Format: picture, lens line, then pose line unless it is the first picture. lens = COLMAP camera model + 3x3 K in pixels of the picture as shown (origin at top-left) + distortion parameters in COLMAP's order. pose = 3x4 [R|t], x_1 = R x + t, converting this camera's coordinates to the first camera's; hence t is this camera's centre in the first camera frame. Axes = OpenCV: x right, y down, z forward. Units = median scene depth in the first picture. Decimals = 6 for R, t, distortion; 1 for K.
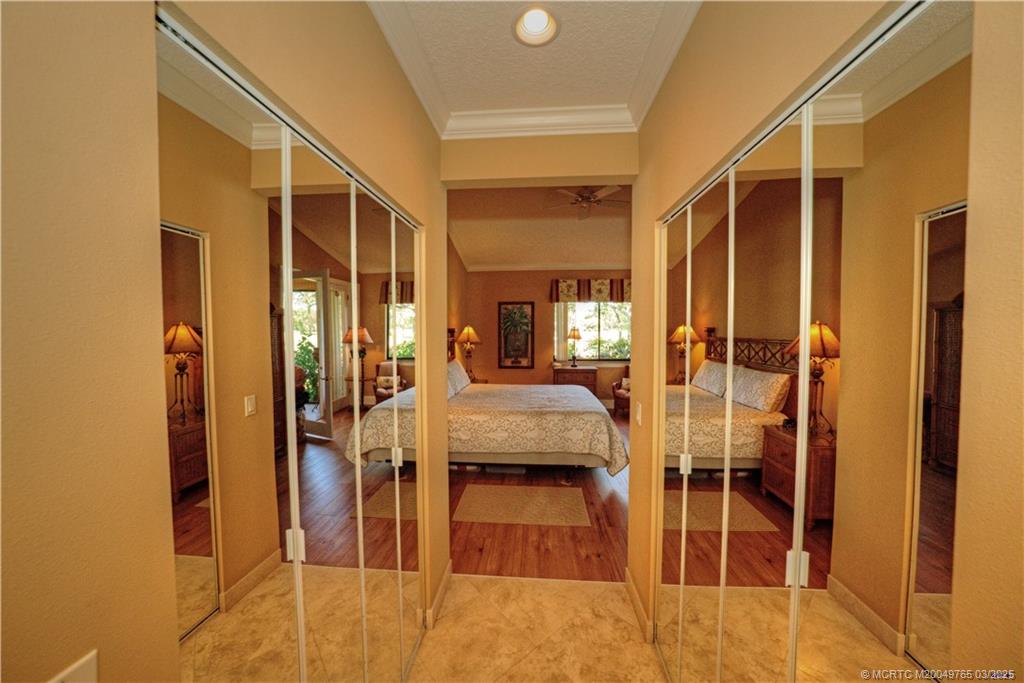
lens RADIAL K [[351.8, 0, 513.6], [0, 351.8, 341.3], [0, 0, 1]] dist [-0.006870, 0.000782]
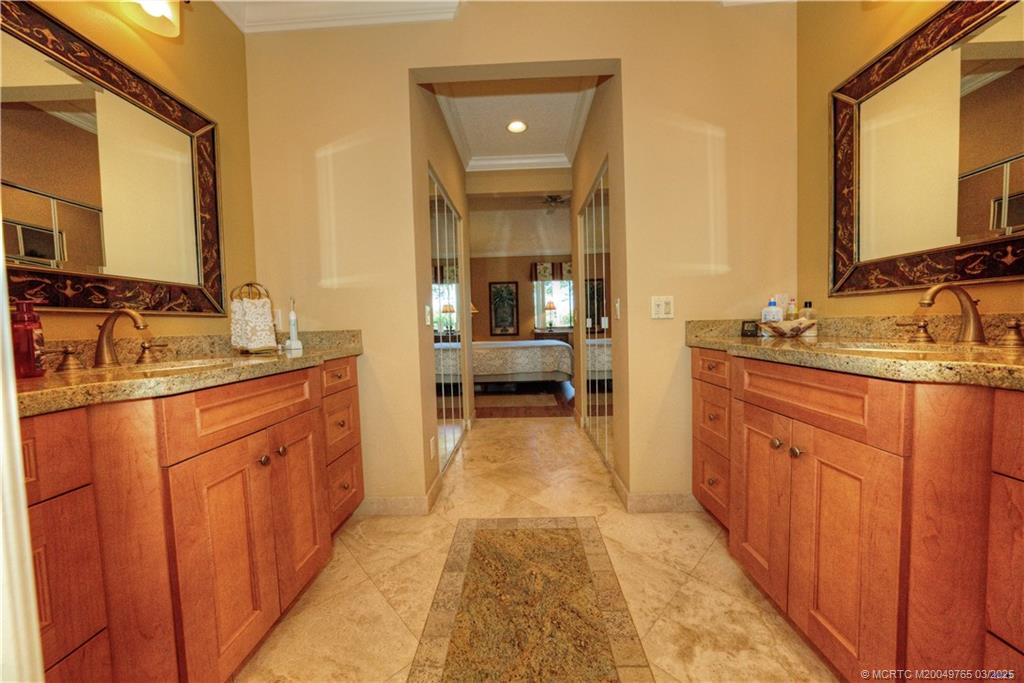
lens RADIAL K [[351.8, 0, 512.2], [0, 351.8, 342.8], [0, 0, 1]] dist [-0.006870, 0.000782]
pose [[0.998678, -0.029166, 0.042338, -0.019988], [0.028615, 0.999499, 0.013554, 0.088562], [-0.042712, -0.012324, 0.999011, -0.249232]]
